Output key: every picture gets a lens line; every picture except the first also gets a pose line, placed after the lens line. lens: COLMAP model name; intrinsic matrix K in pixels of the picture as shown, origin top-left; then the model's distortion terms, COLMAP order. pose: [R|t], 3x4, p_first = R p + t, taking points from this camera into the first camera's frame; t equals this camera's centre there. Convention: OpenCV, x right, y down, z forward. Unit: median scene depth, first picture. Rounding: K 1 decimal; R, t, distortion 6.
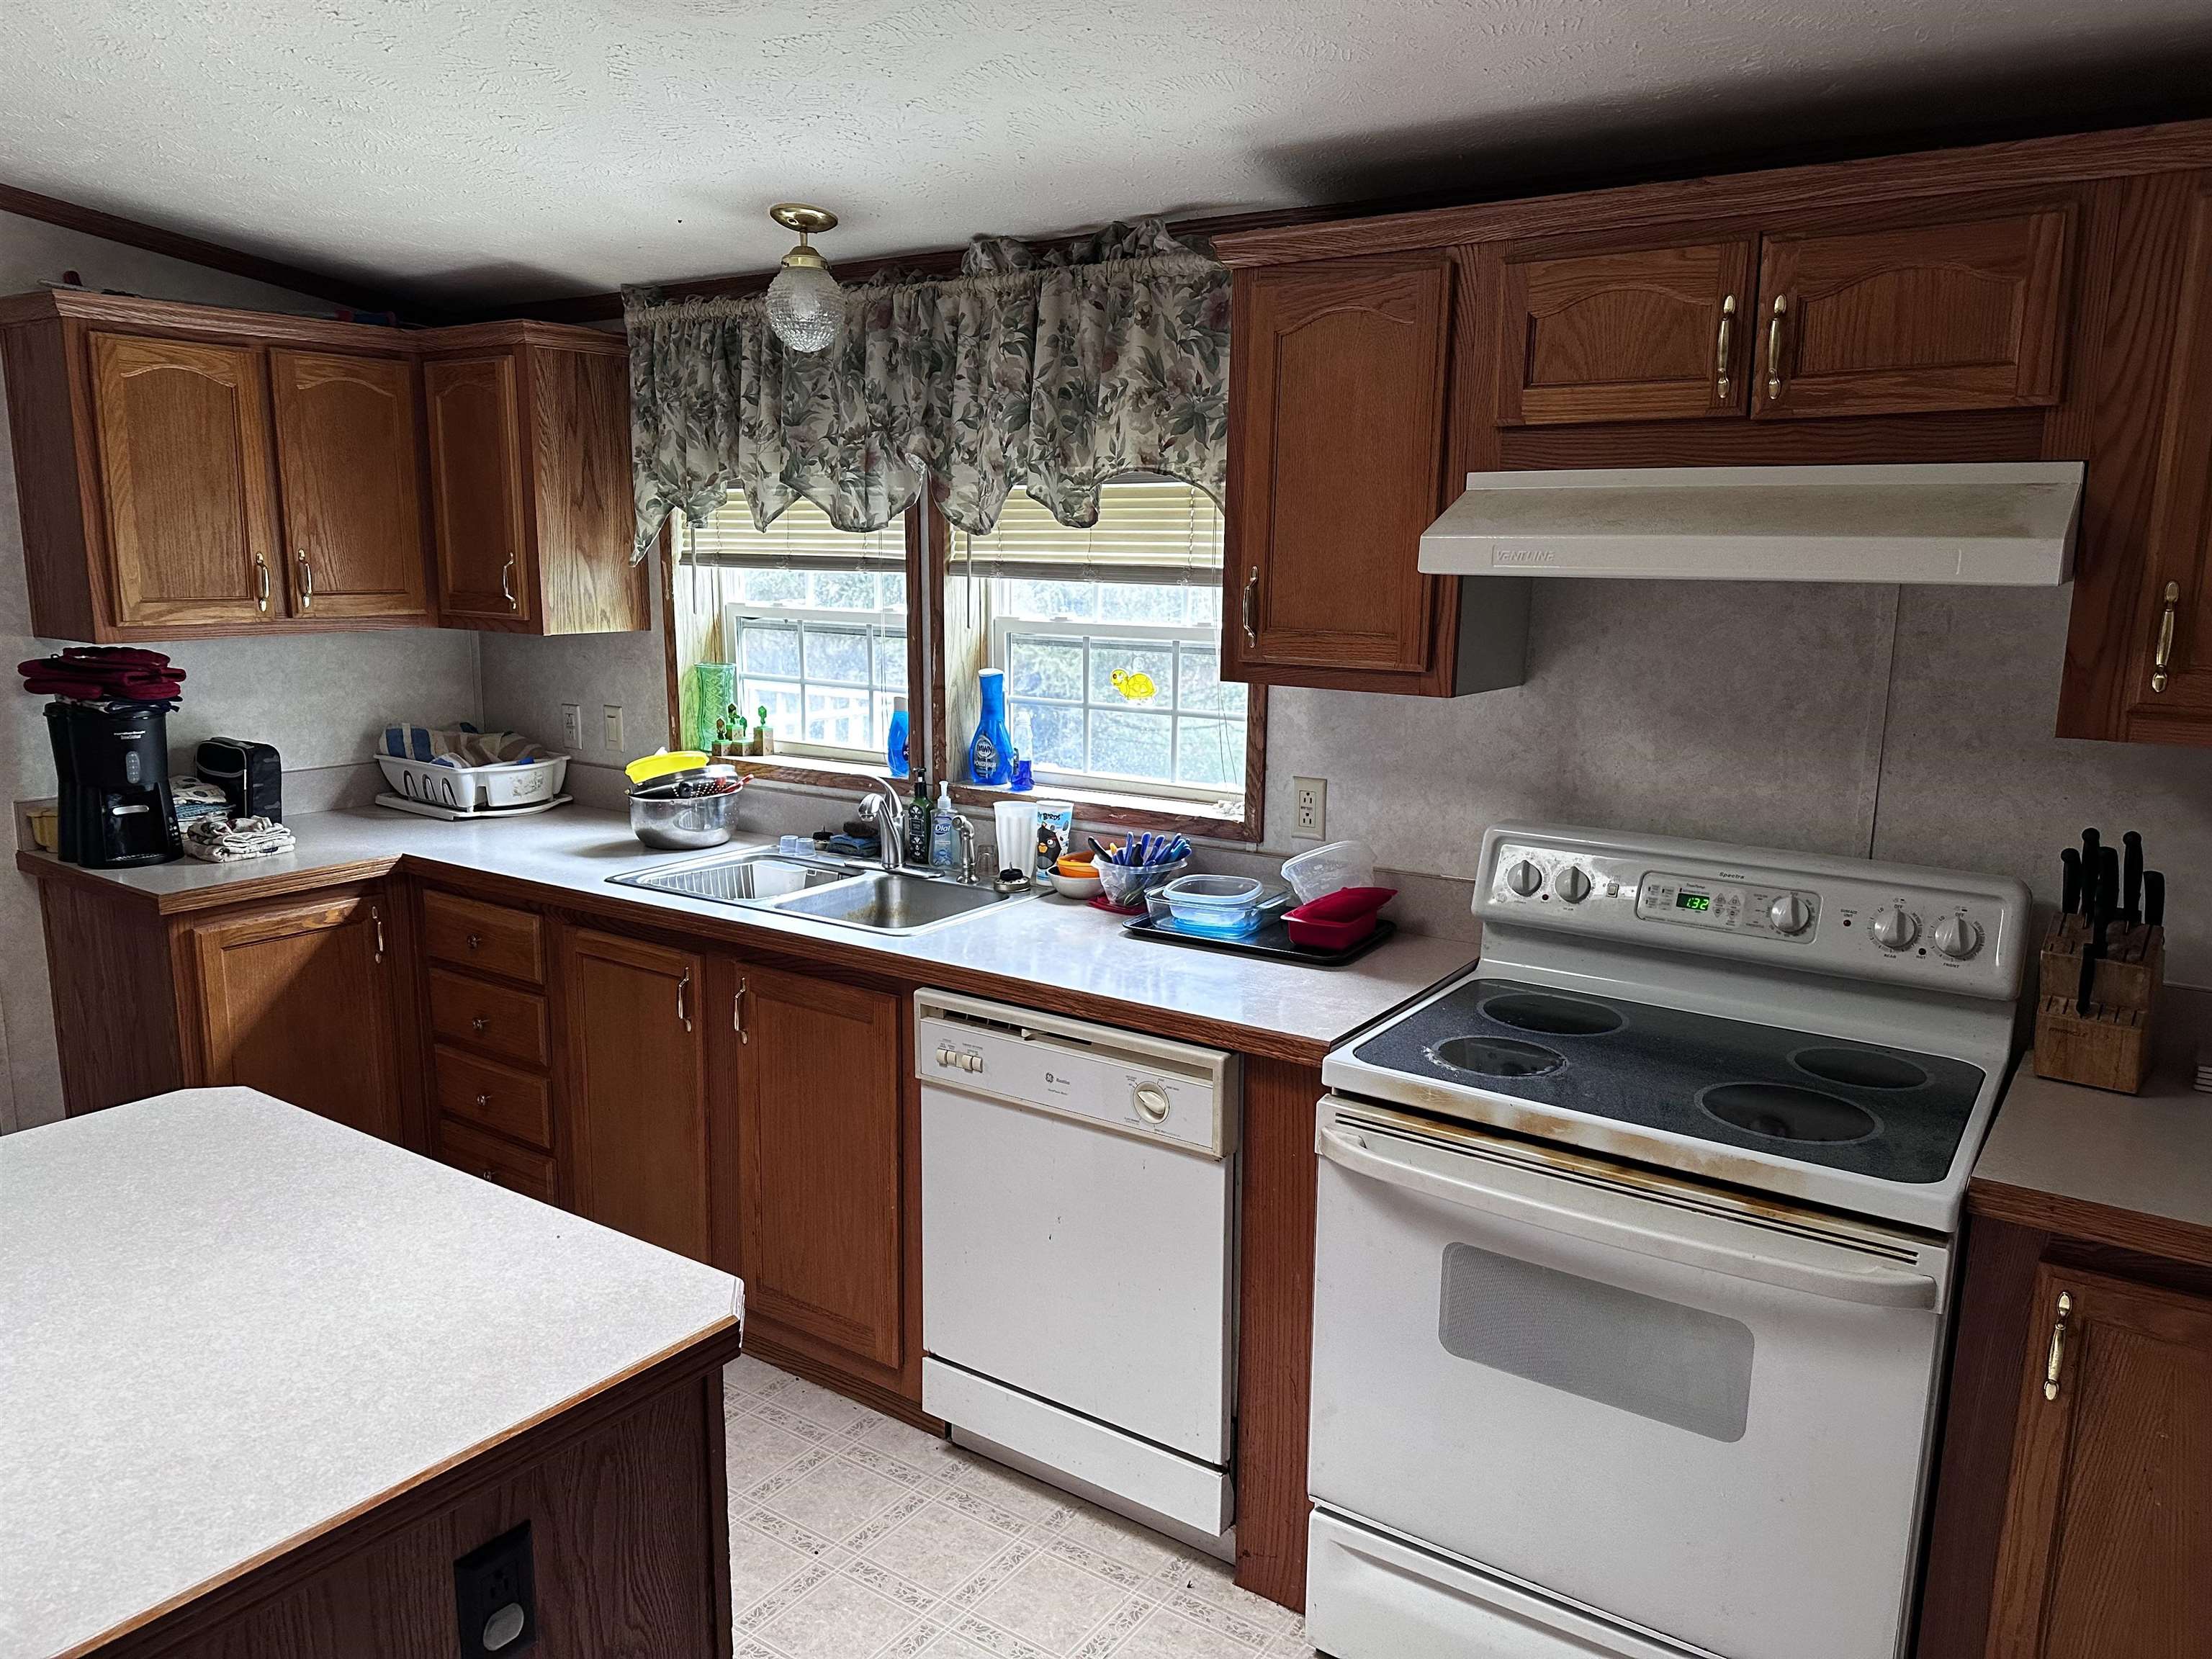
lens RADIAL K [[1552.6, 0, 1106.0], [0, 1552.6, 829.5], [0, 0, 1]] dist [0.104096, -0.119480]
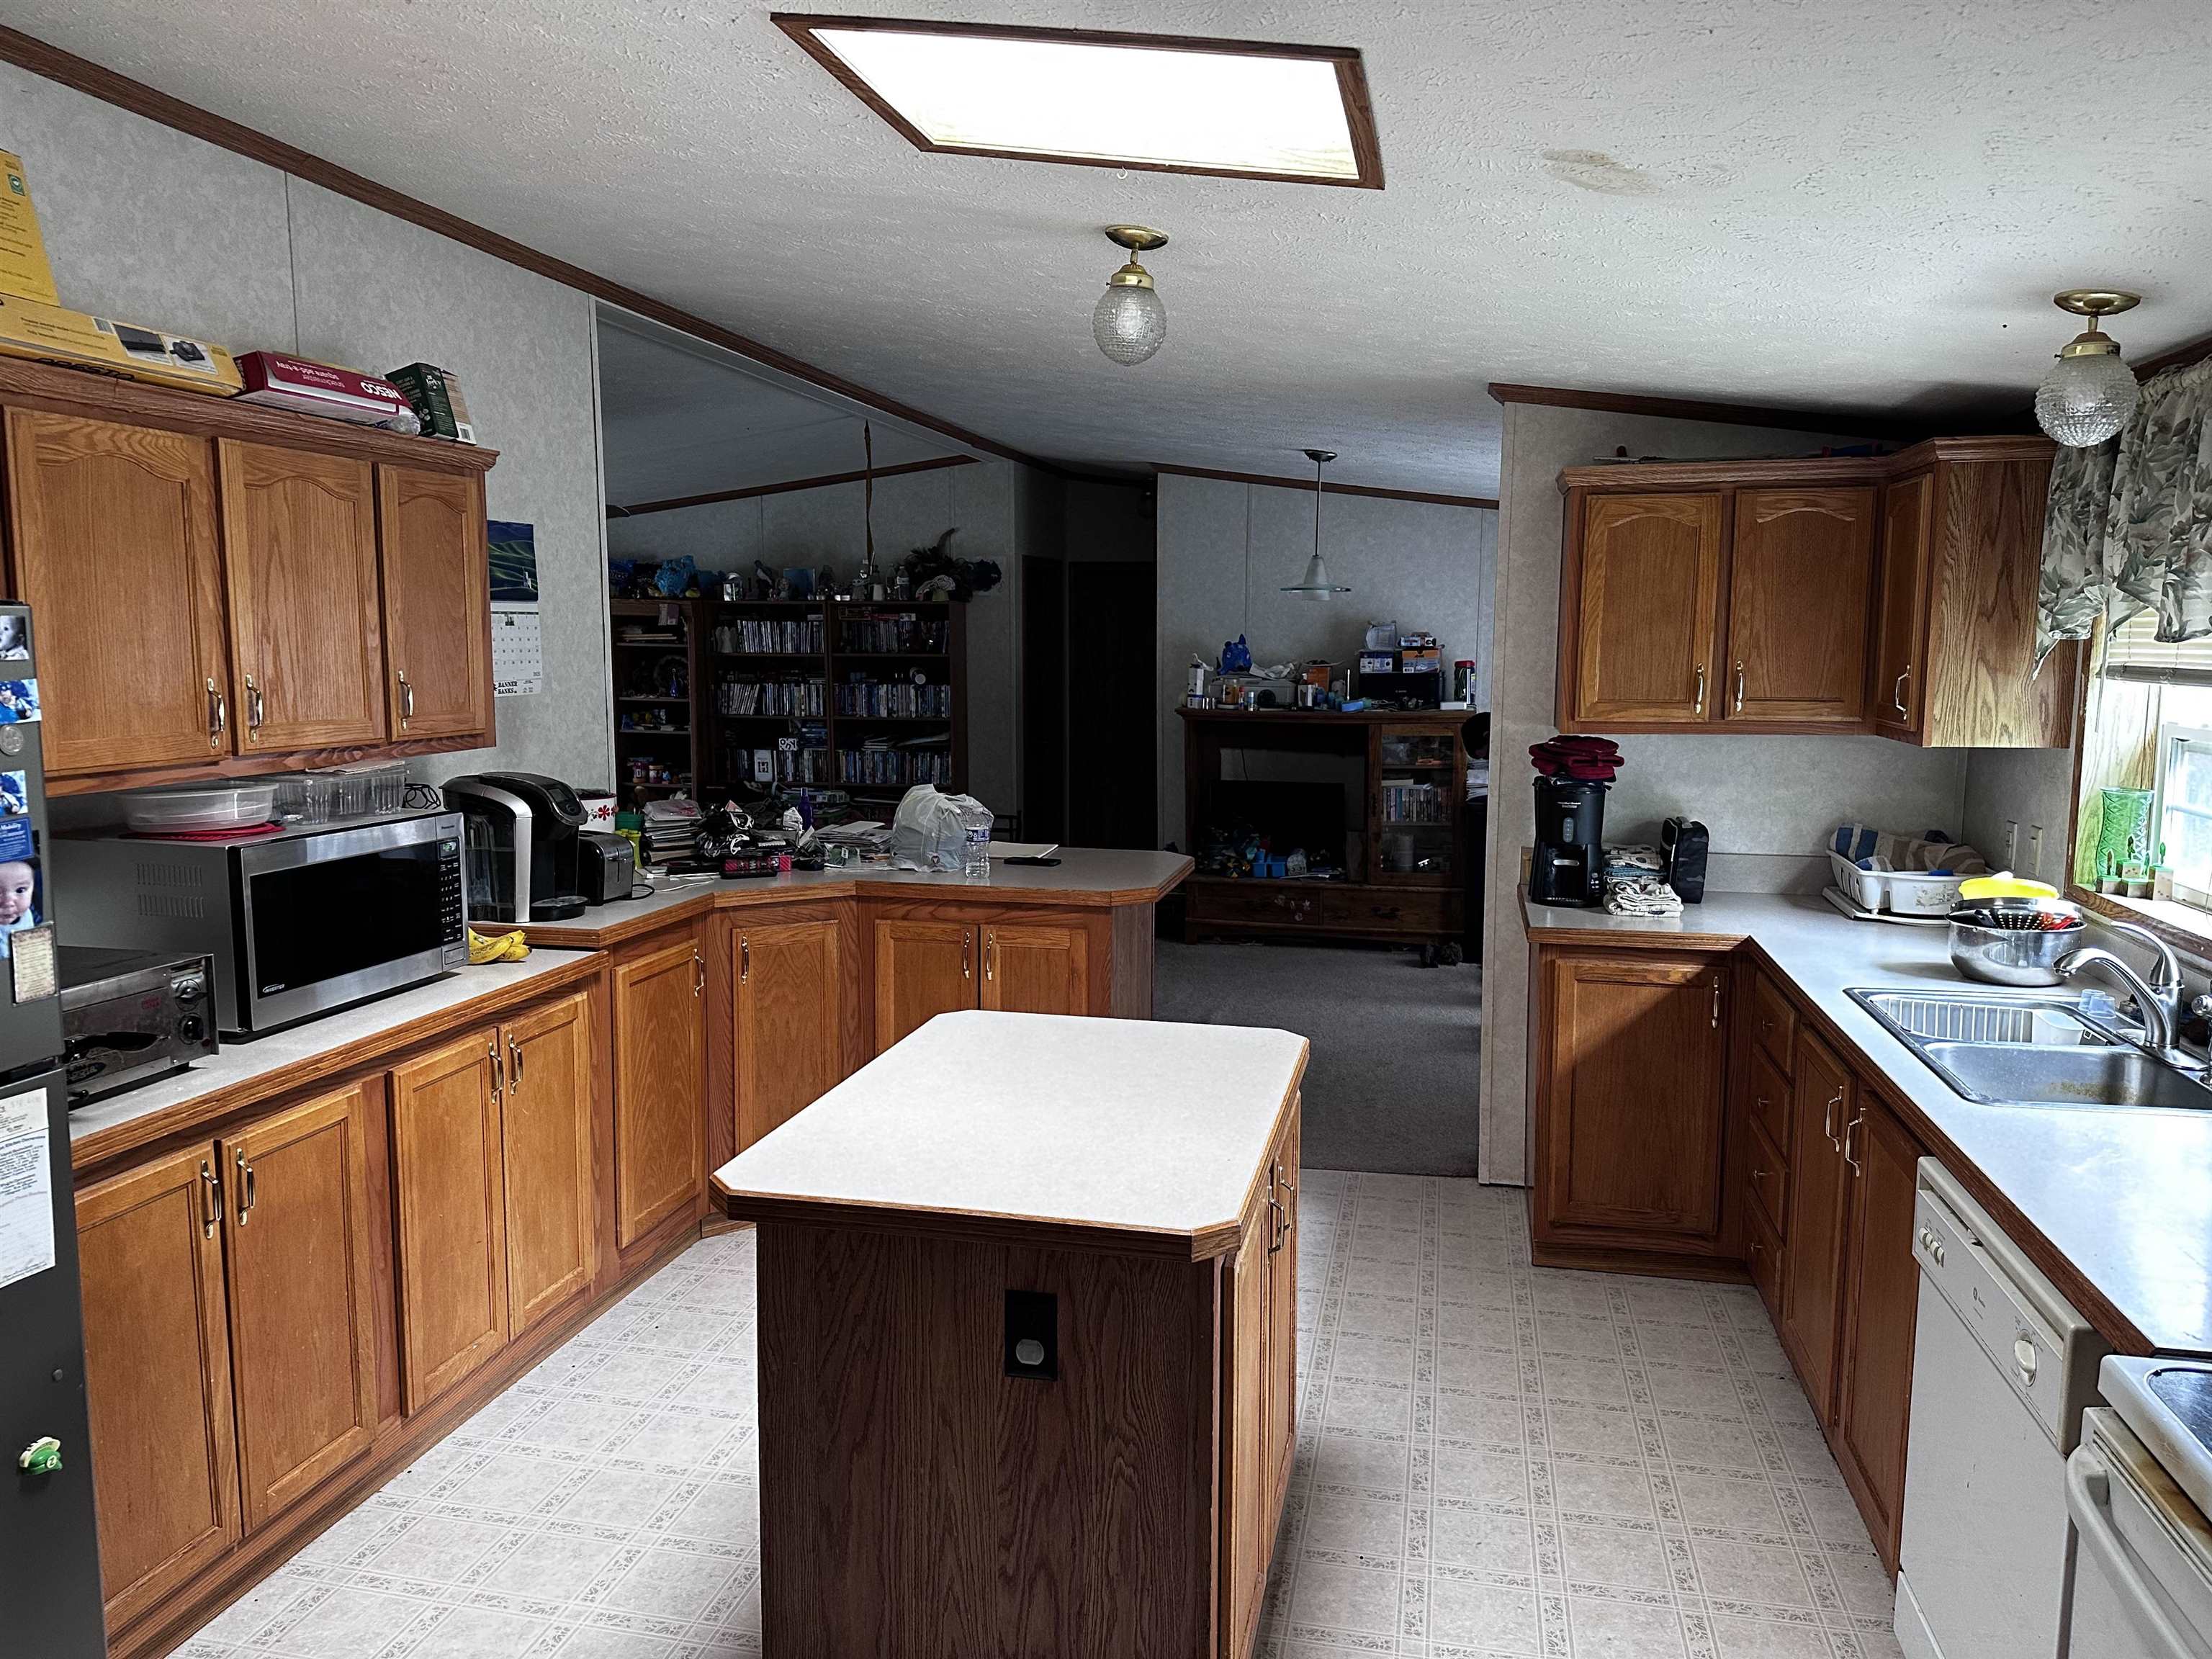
lens RADIAL K [[1603.8, 0, 1106.0], [0, 1603.8, 829.5], [0, 0, 1]] dist [0.007738, 0.001431]
pose [[0.378560, 0.107374, -0.919327, 0.410157], [-0.164780, 0.985200, 0.047215, -0.036769], [0.910791, 0.133613, 0.390651, 0.147326]]
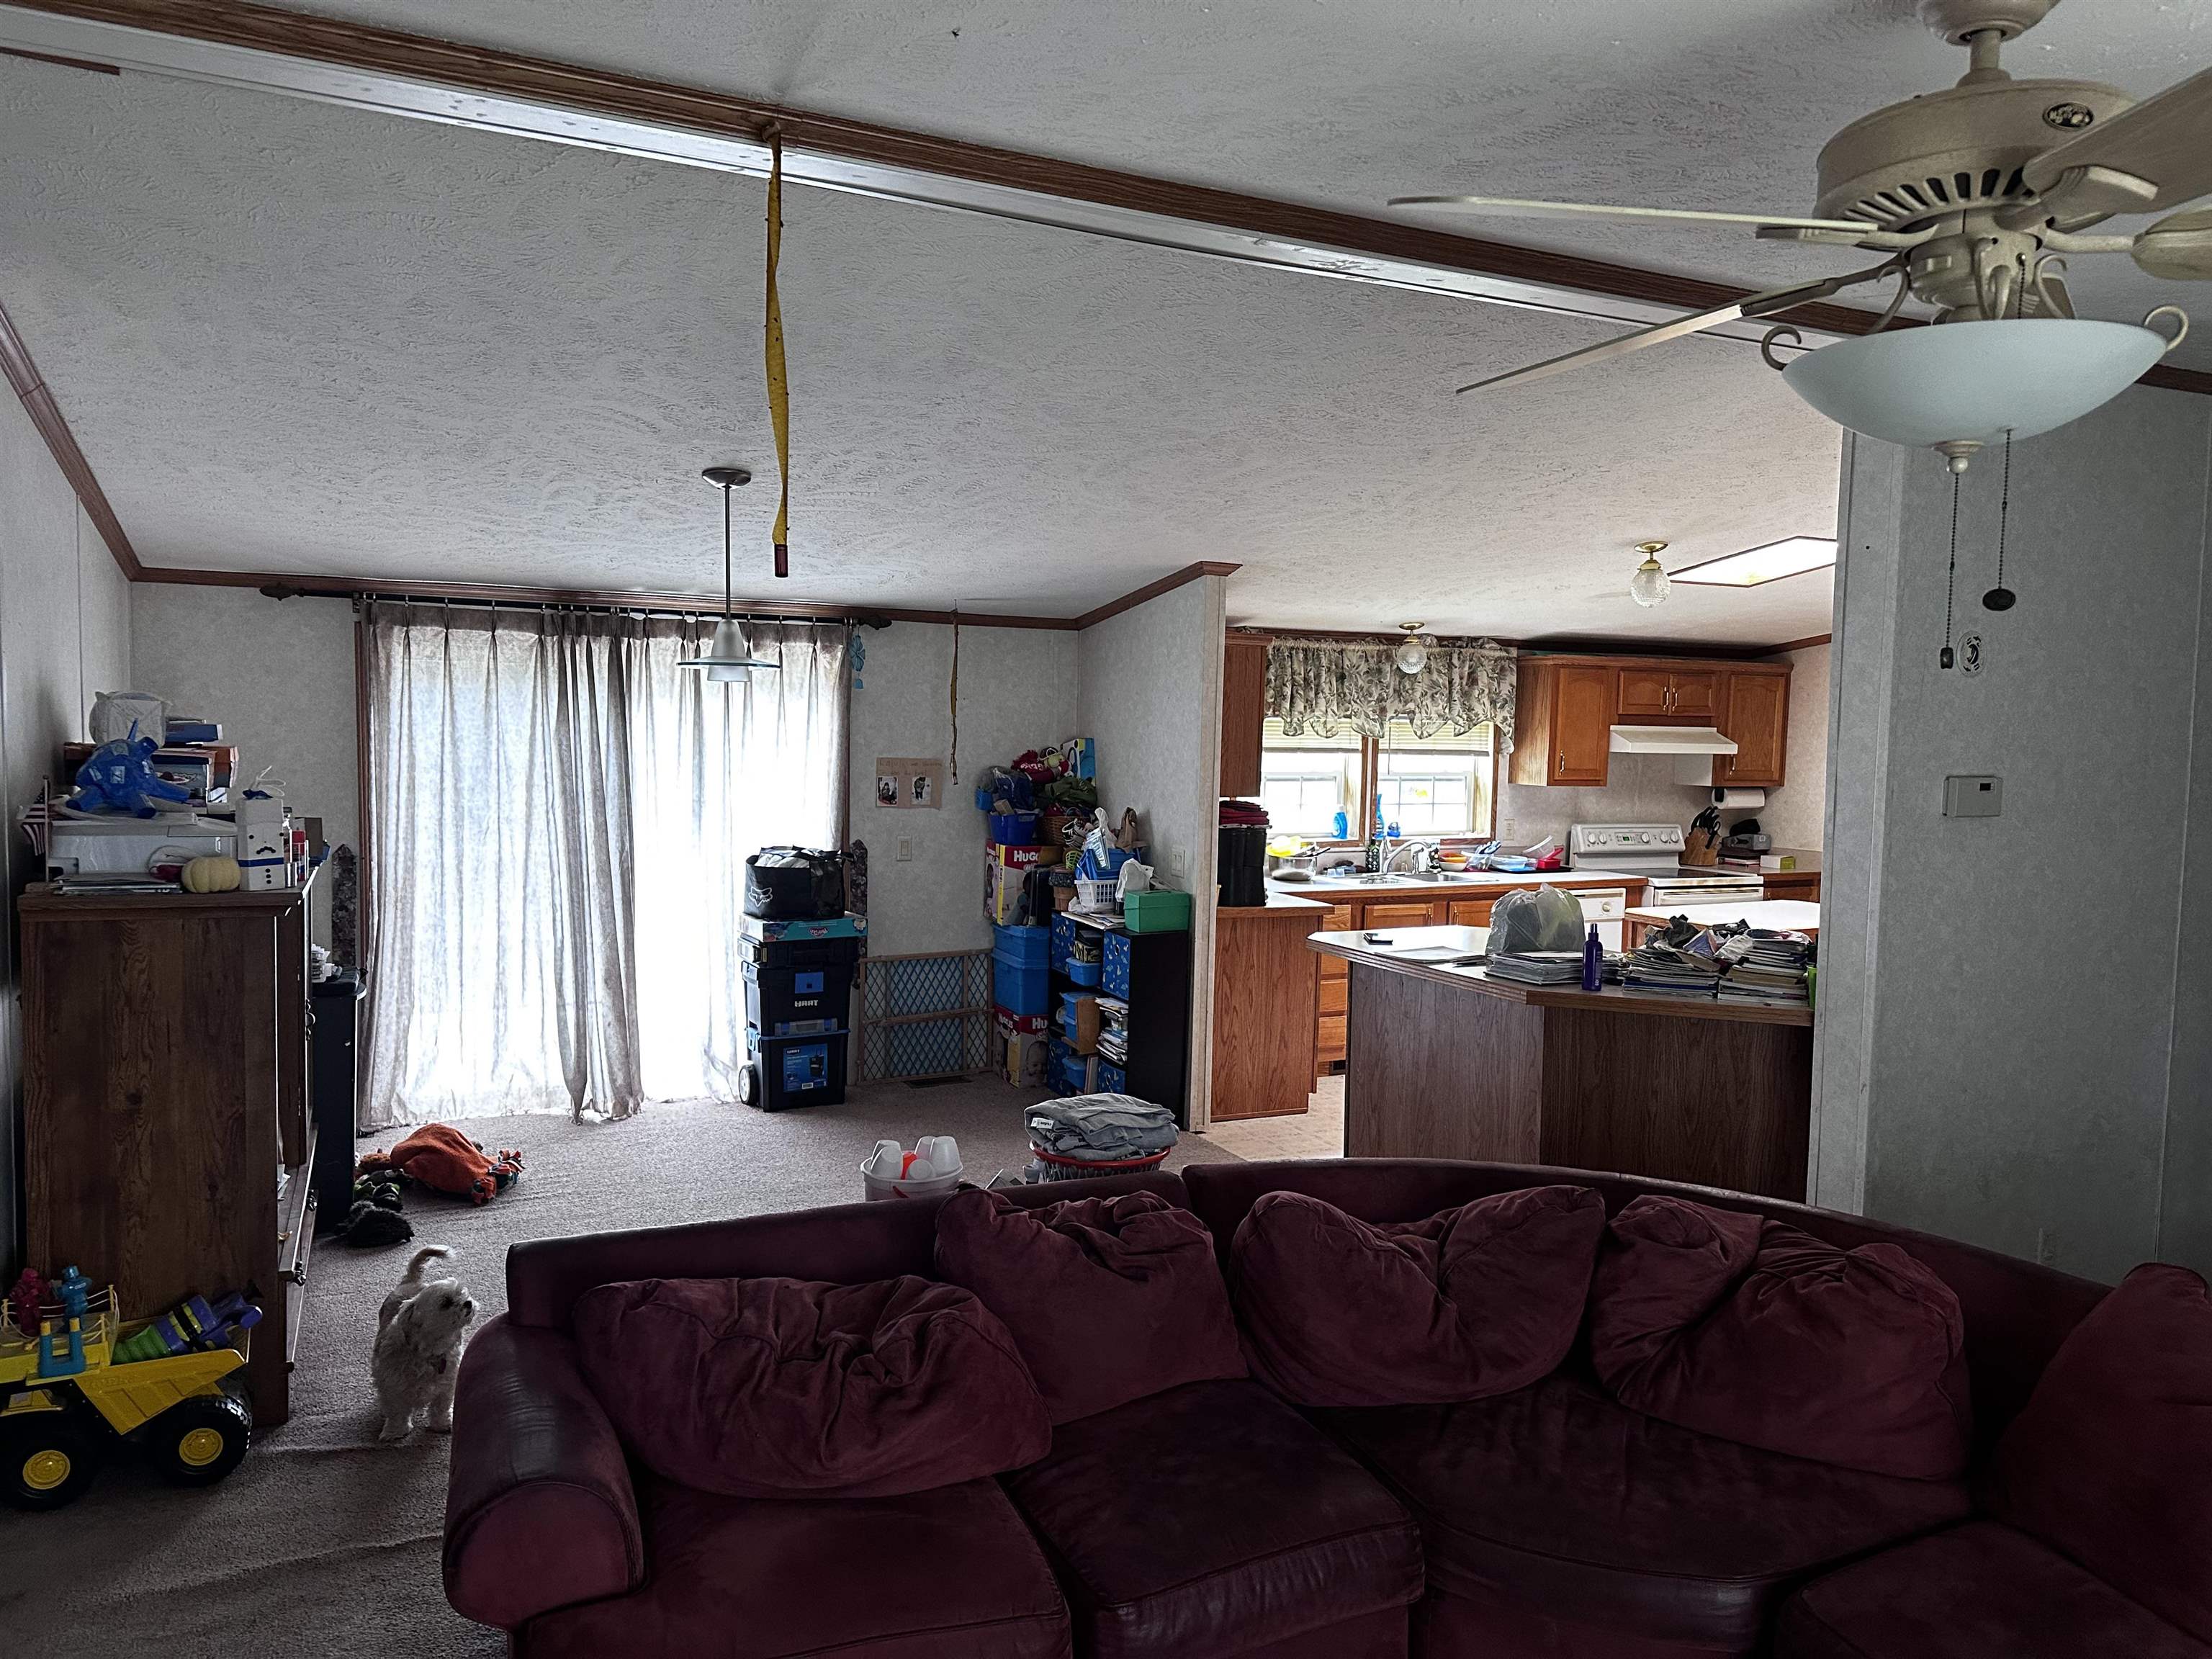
lens RADIAL K [[1552.6, 0, 1106.0], [0, 1552.6, 829.5], [0, 0, 1]] dist [0.104096, -0.119480]
pose [[0.495276, -0.059902, 0.866668, -2.447320], [0.142526, 0.989705, -0.013044, -0.073703], [-0.856965, 0.129983, 0.498714, 0.149902]]
